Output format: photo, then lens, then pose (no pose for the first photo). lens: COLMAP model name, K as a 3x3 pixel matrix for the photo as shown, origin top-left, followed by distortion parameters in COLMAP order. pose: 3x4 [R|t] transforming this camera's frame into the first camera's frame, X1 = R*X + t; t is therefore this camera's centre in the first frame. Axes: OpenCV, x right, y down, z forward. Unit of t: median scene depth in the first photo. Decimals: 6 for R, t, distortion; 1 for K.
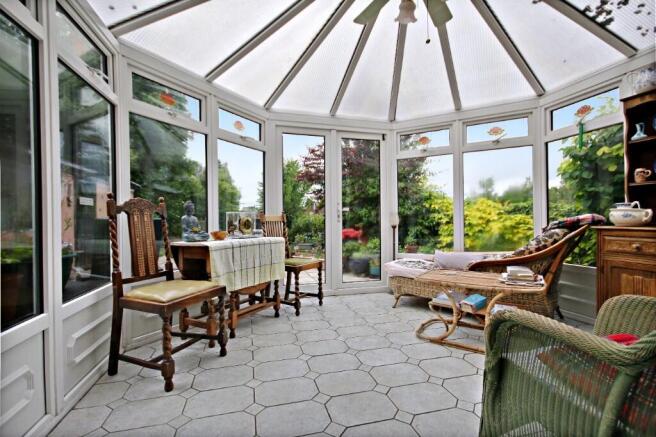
lens RADIAL K [[307.5, 0, 328.3], [0, 307.5, 217.9], [0, 0, 1]] dist [-0.005854, -0.000977]
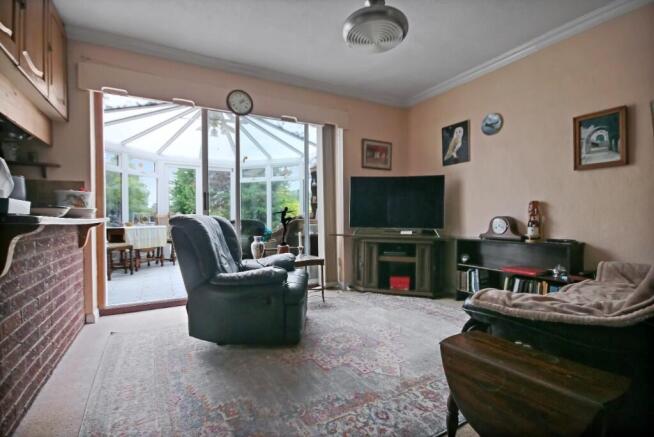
lens RADIAL K [[306.5, 0, 327.2], [0, 306.5, 219.6], [0, 0, 1]] dist [-0.005854, -0.000977]
pose [[0.971300, -0.002588, 0.237842, 0.436478], [0.001999, 0.999994, 0.002719, 0.023177], [-0.237847, -0.002165, 0.971300, -1.275371]]
